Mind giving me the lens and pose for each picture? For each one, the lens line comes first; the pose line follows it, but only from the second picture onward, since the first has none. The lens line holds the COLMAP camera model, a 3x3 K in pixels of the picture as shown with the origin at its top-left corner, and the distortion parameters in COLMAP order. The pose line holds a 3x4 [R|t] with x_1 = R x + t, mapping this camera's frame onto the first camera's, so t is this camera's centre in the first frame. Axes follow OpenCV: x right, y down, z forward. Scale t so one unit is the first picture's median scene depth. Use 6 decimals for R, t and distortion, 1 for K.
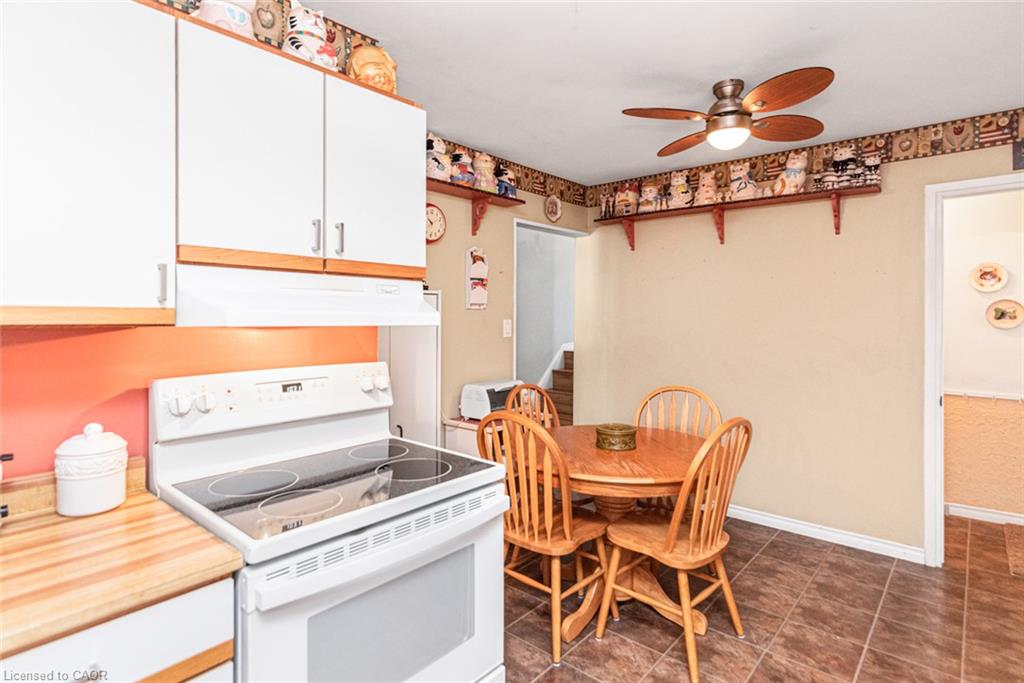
lens RADIAL K [[534.4, 0, 508.1], [0, 534.4, 322.2], [0, 0, 1]] dist [0.000419, 0.000505]
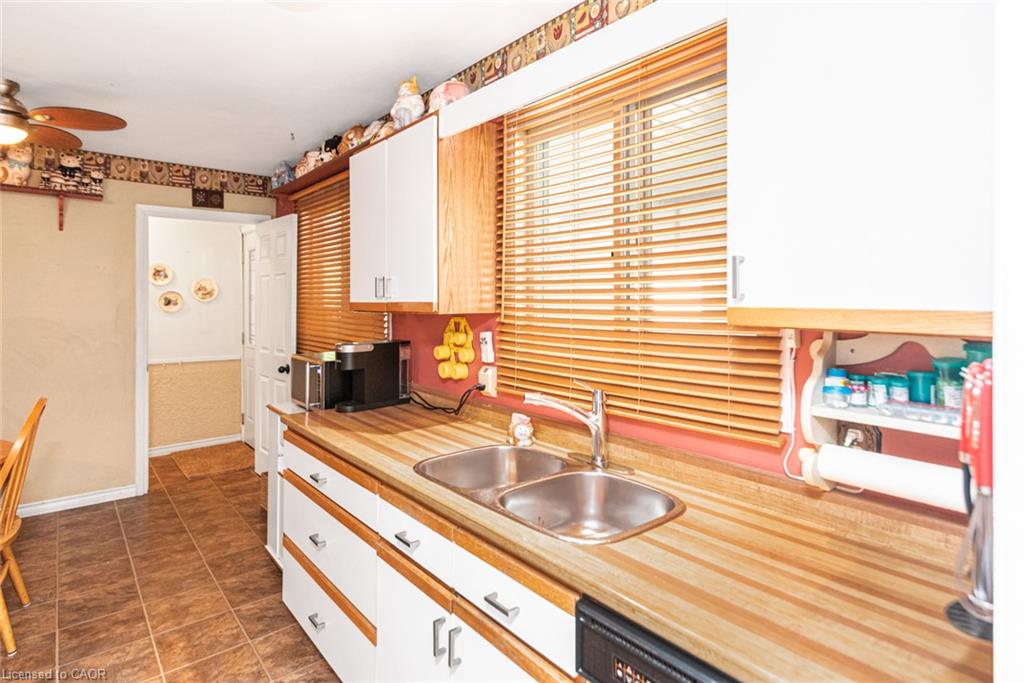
lens RADIAL K [[534.4, 0, 510.7], [0, 534.4, 300.0], [0, 0, 1]] dist [0.000419, 0.000505]
pose [[0.152869, 0.001389, 0.988245, -0.358731], [0.011778, 0.999925, -0.003227, -0.005546], [-0.988176, 0.012133, 0.152841, -0.096747]]
